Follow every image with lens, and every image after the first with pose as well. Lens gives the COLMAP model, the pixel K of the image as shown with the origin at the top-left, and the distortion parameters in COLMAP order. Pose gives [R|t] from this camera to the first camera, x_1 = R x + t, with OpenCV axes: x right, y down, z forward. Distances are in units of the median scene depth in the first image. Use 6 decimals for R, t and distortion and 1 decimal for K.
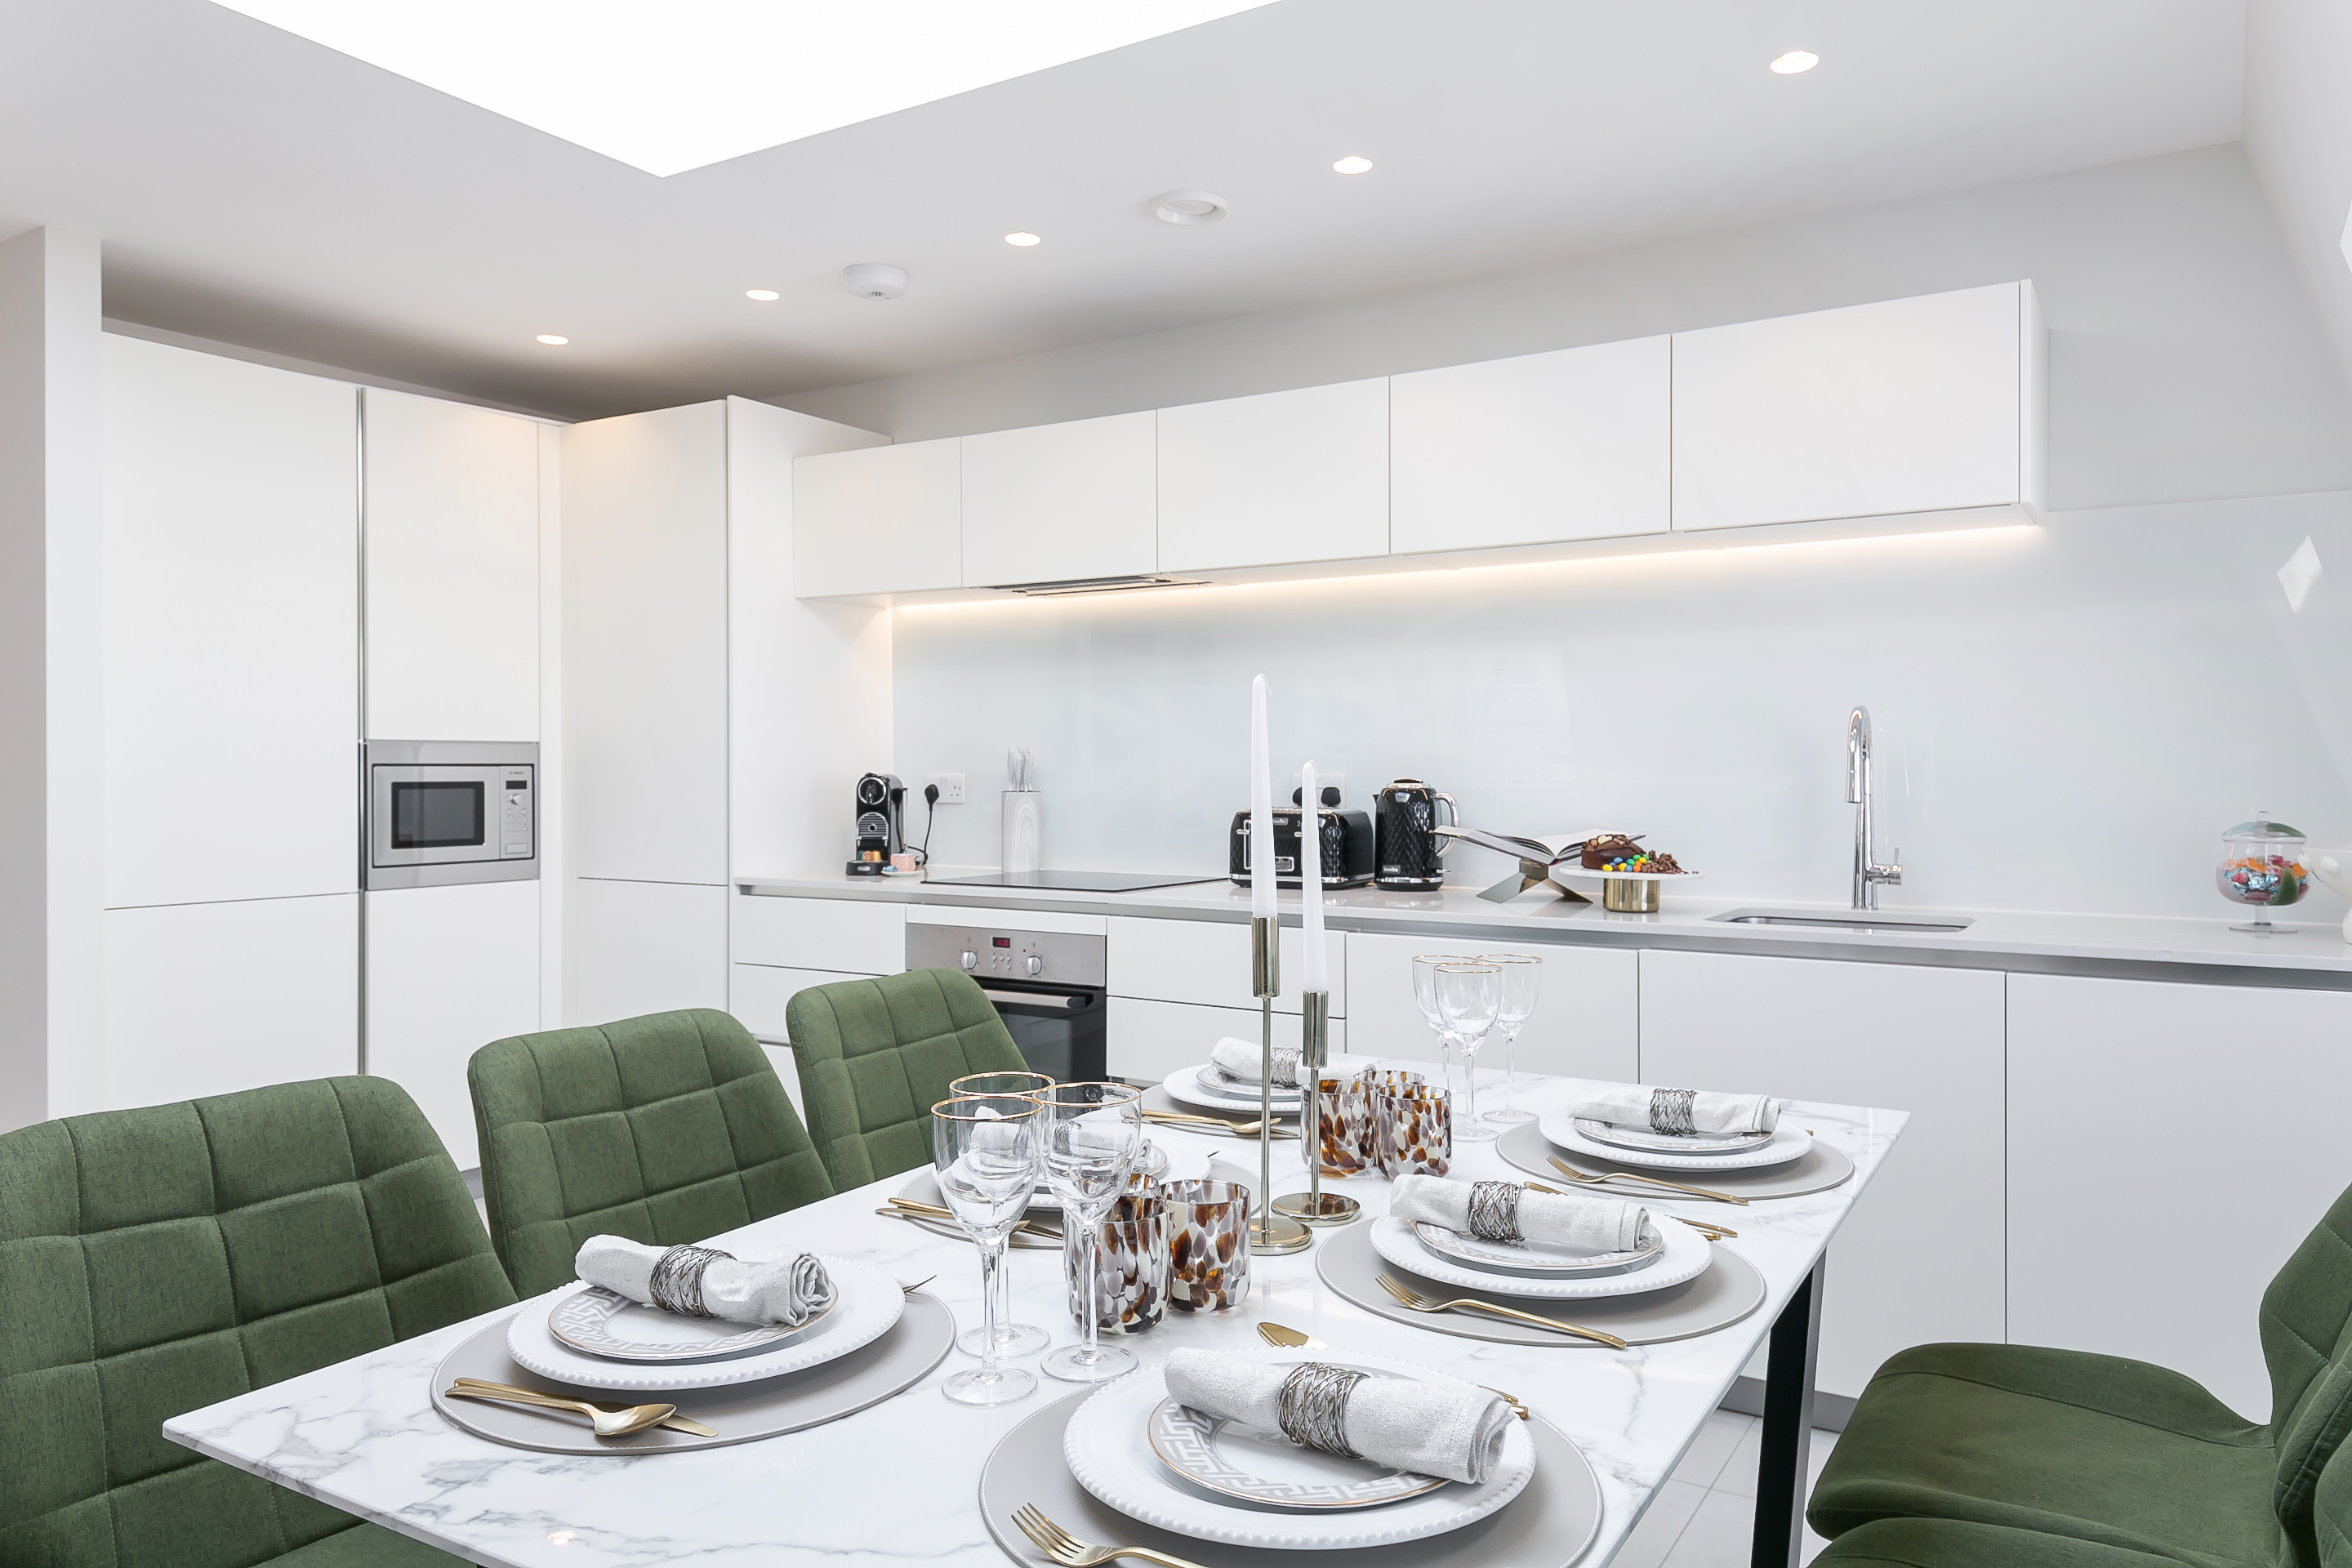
lens RADIAL K [[1579.4, 0, 1175.7], [0, 1579.4, 791.6], [0, 0, 1]] dist [0.036741, -0.001805]
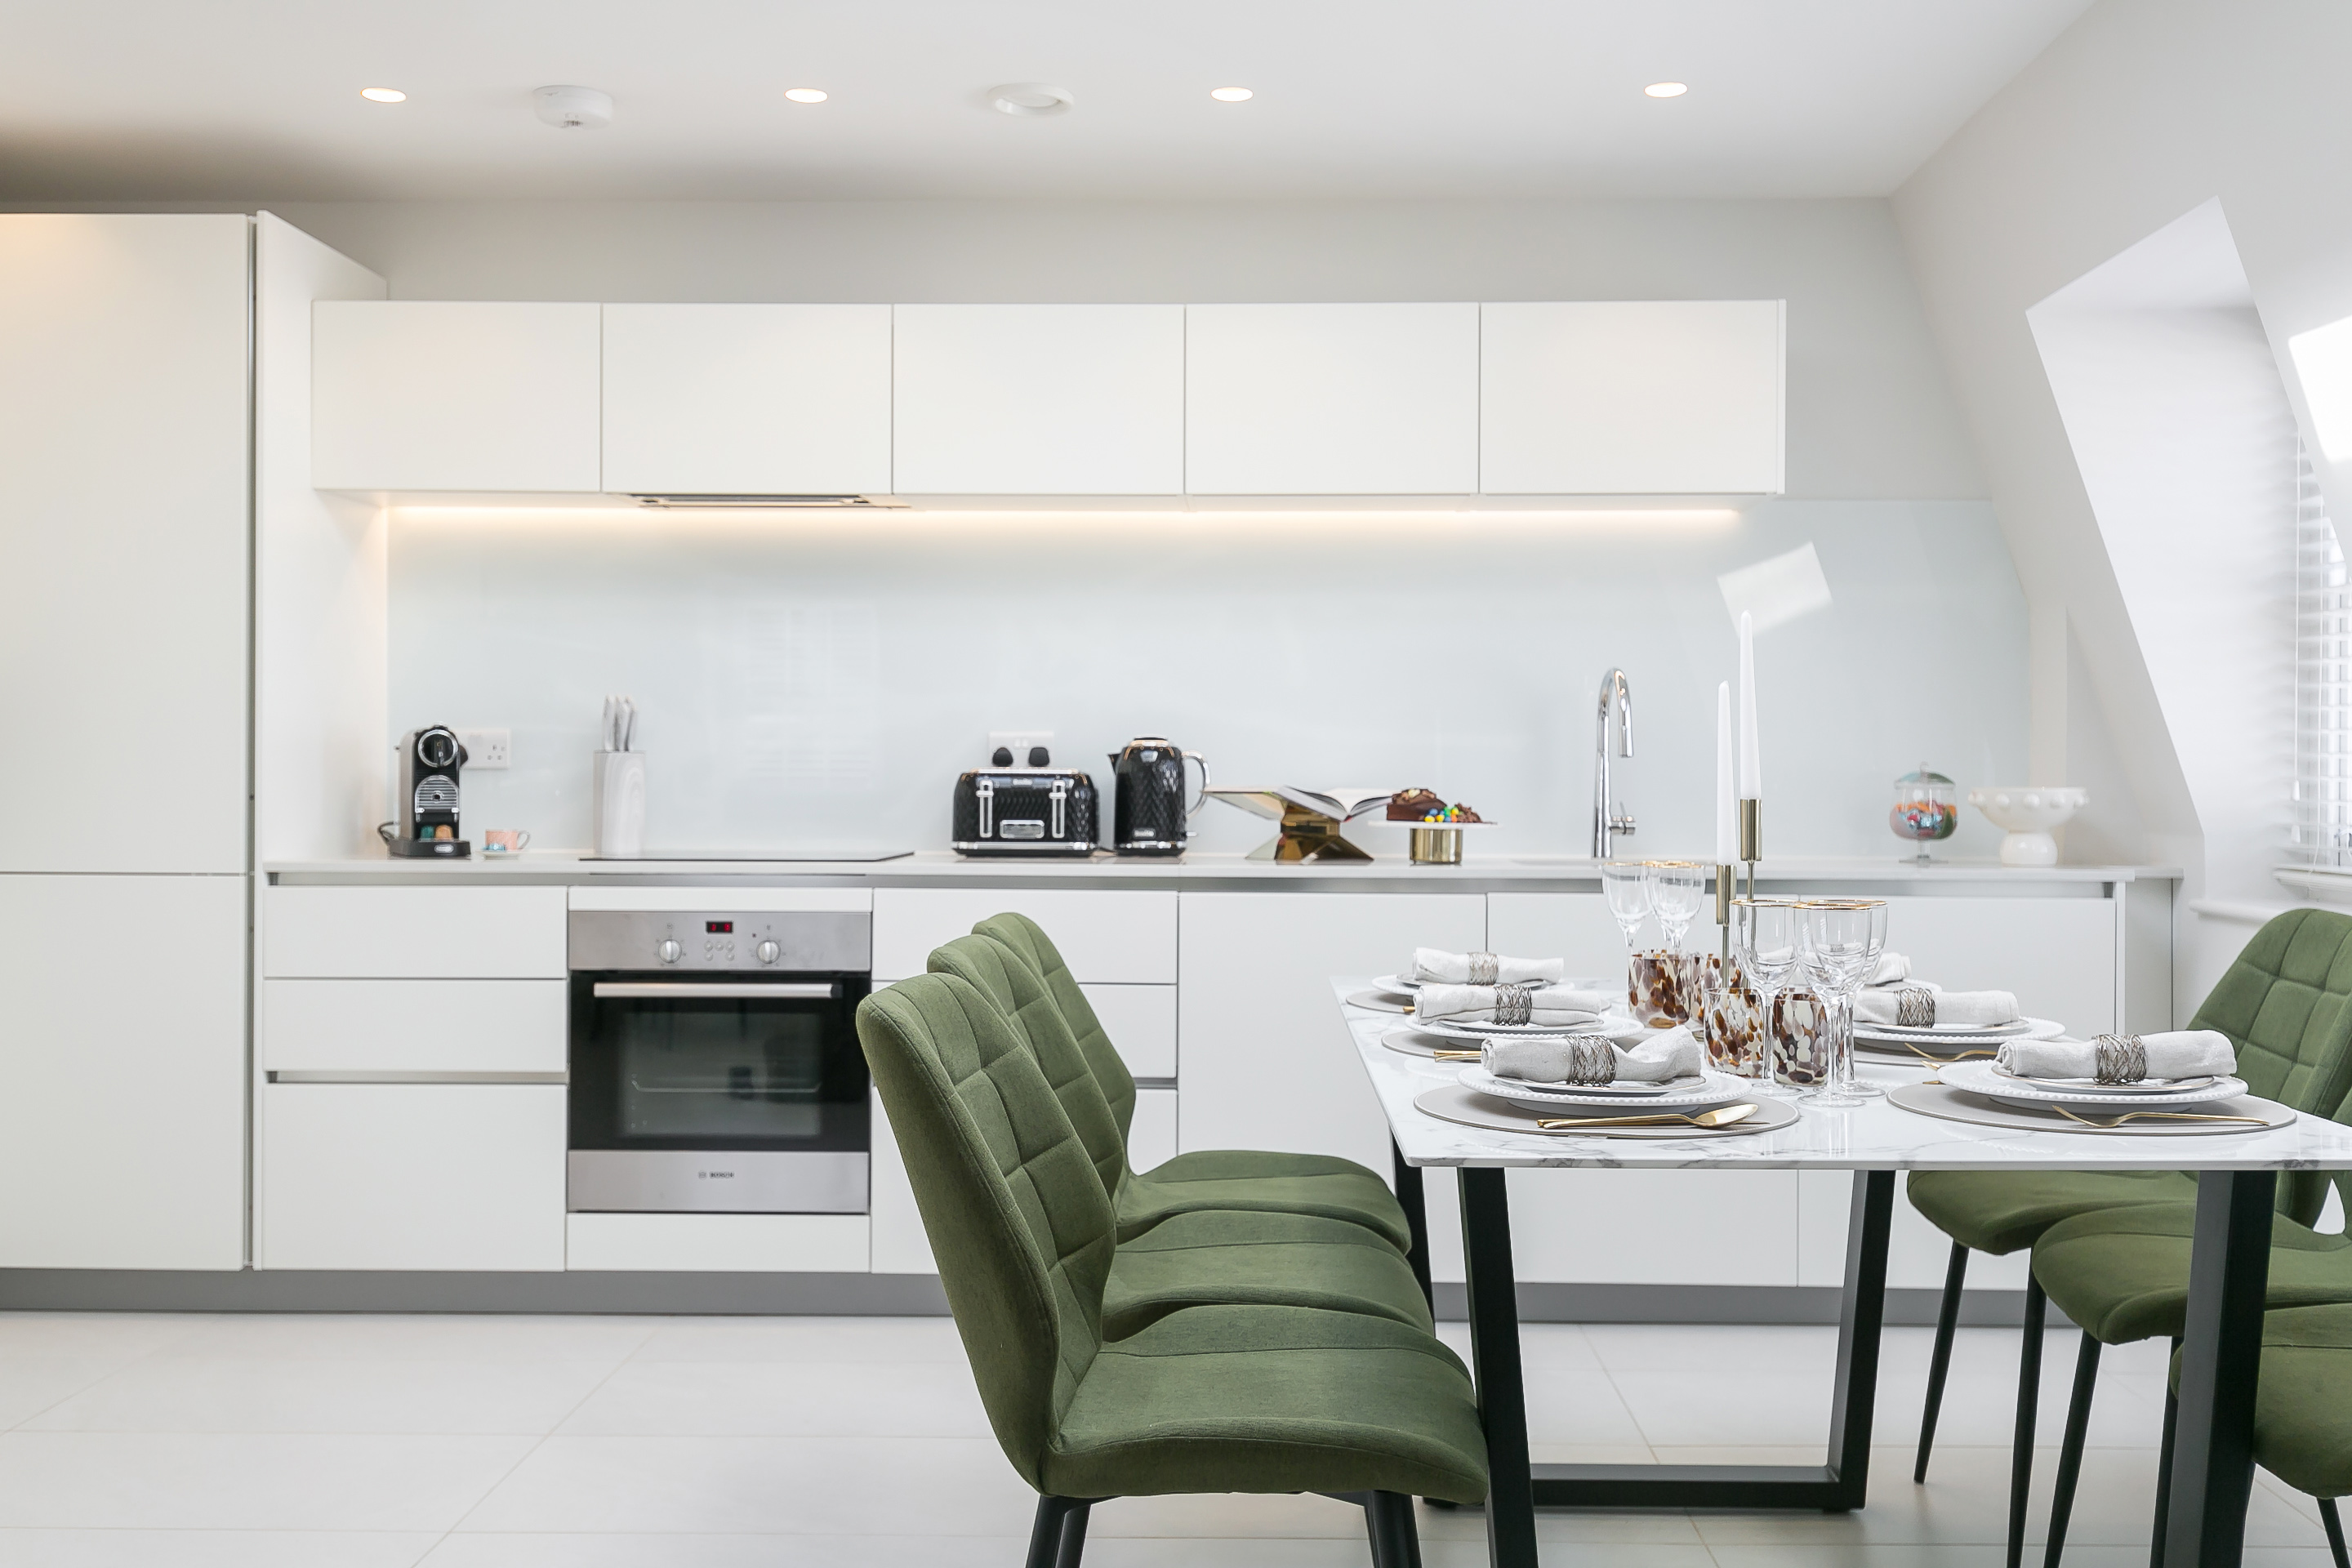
lens RADIAL K [[2233.8, 0, 1160.0], [0, 2233.8, 783.9], [0, 0, 1]] dist [0.058129, 0.000000]
pose [[0.868422, 0.002848, 0.495817, -0.514055], [0.002308, 0.999949, -0.009786, 0.033967], [-0.495820, 0.009642, 0.868372, -0.141227]]
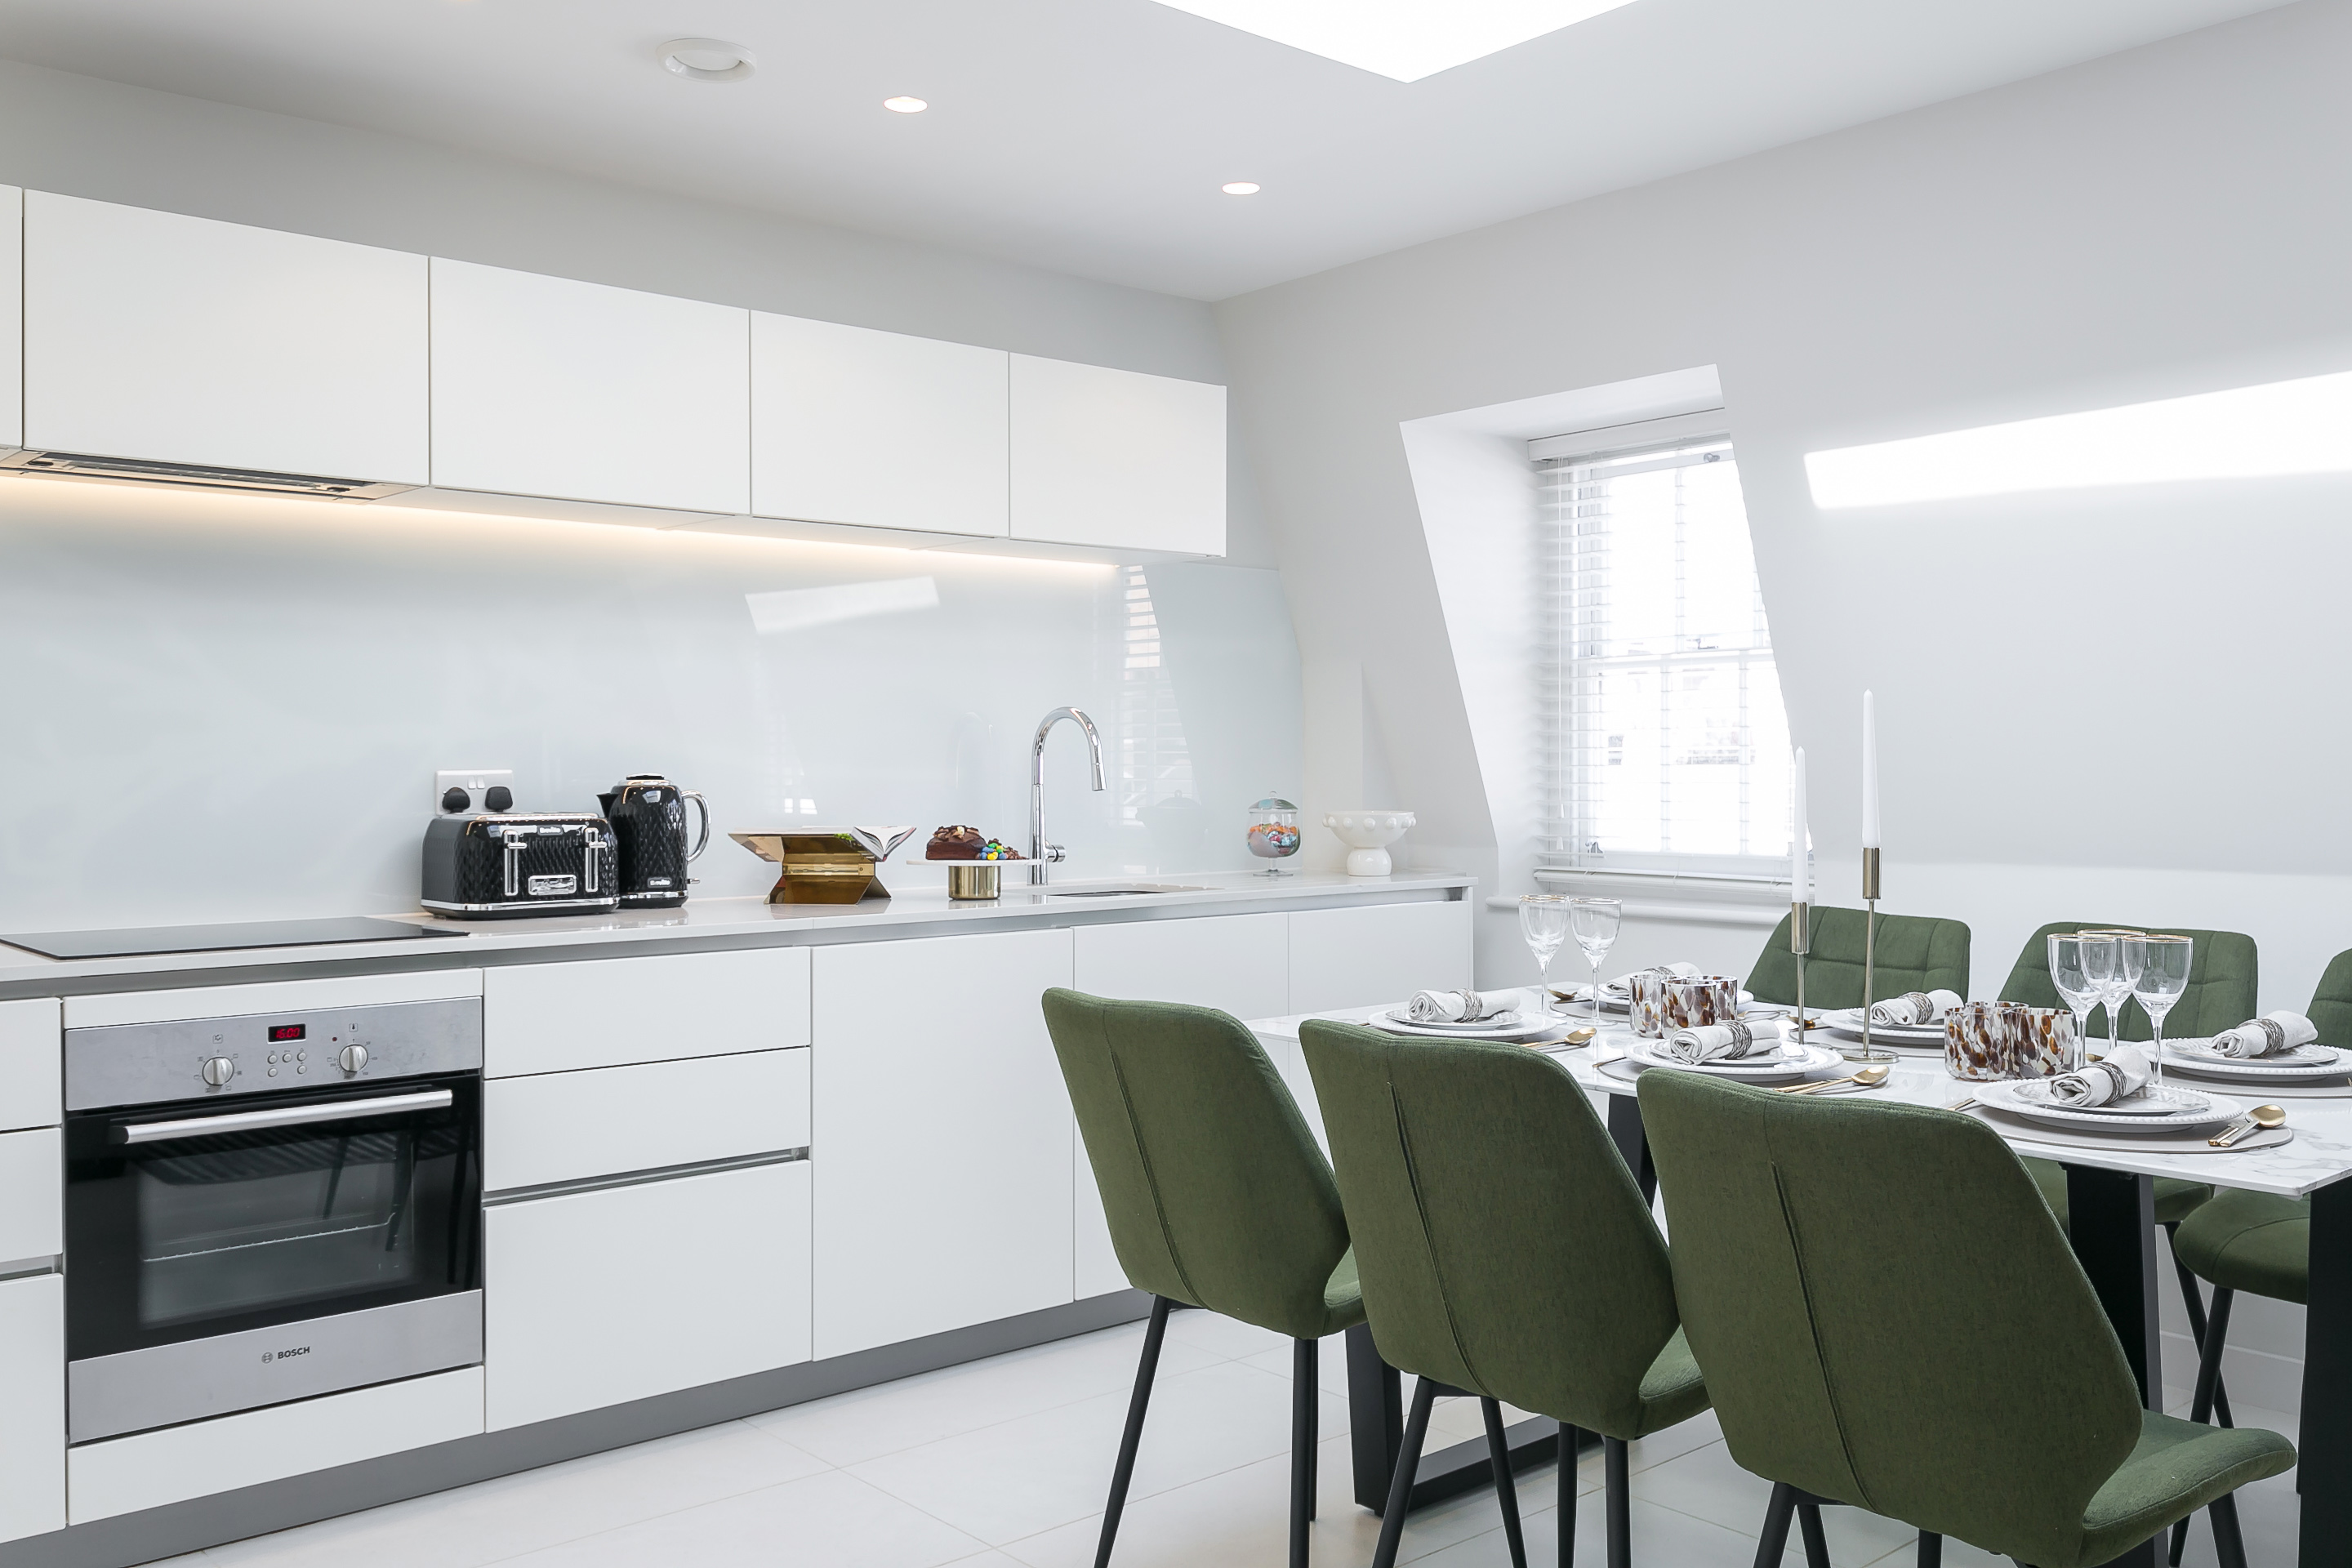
lens RADIAL K [[2022.3, 0, 1184.4], [0, 2022.3, 785.5], [0, 0, 1]] dist [0.021847, -0.001023]
pose [[0.299075, -0.009011, 0.954187, -0.820448], [0.019342, 0.999807, 0.003380, -0.000252], [-0.954033, 0.017445, 0.299192, 0.423684]]
